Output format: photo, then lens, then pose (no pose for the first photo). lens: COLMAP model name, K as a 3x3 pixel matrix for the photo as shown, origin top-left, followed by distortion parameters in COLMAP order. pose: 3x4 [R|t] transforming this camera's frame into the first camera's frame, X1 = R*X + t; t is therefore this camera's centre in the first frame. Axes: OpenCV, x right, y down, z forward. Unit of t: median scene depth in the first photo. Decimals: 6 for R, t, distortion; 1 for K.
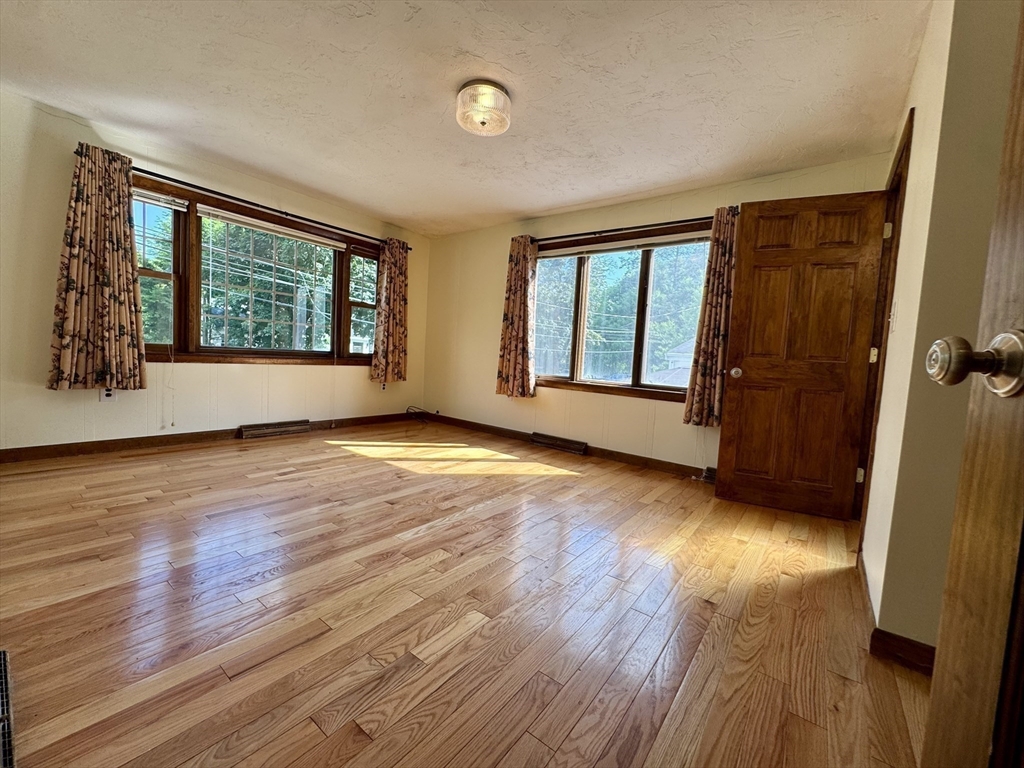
lens RADIAL K [[410.9, 0, 512.7], [0, 410.9, 382.1], [0, 0, 1]] dist [-0.005693, 0.001438]
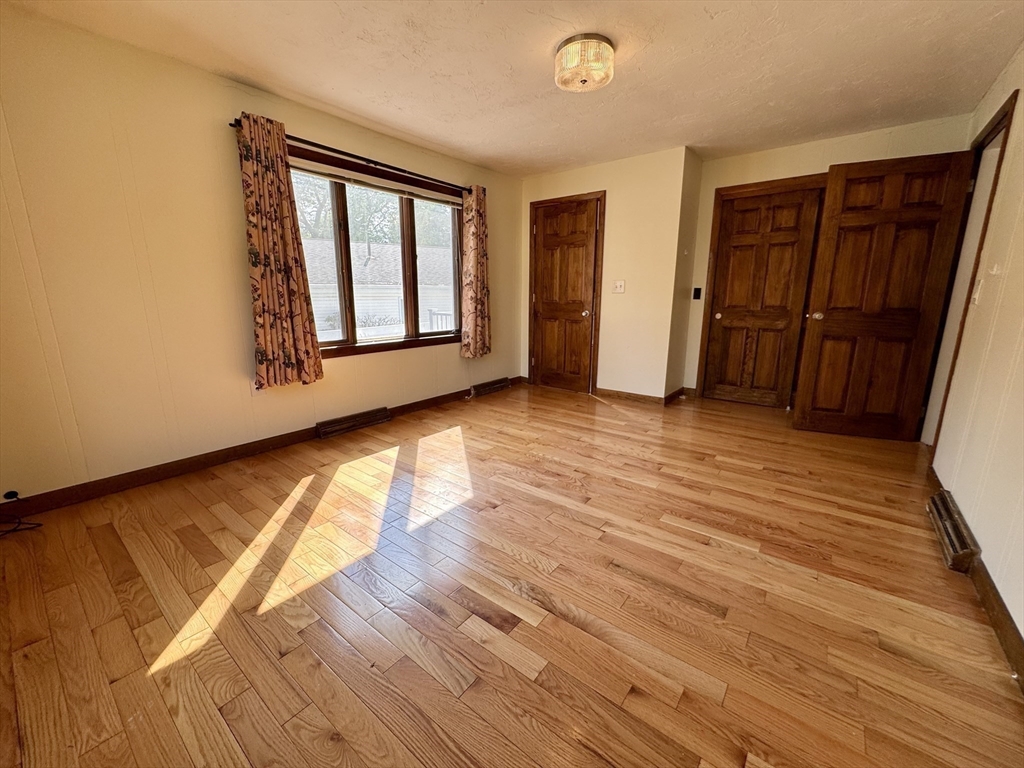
lens RADIAL K [[410.9, 0, 511.6], [0, 410.9, 381.3], [0, 0, 1]] dist [-0.005693, 0.001438]
pose [[0.014782, -0.267338, 0.963489, -0.846818], [0.063570, 0.961897, 0.265921, -0.164693], [-0.997868, 0.057318, 0.031213, 0.851179]]
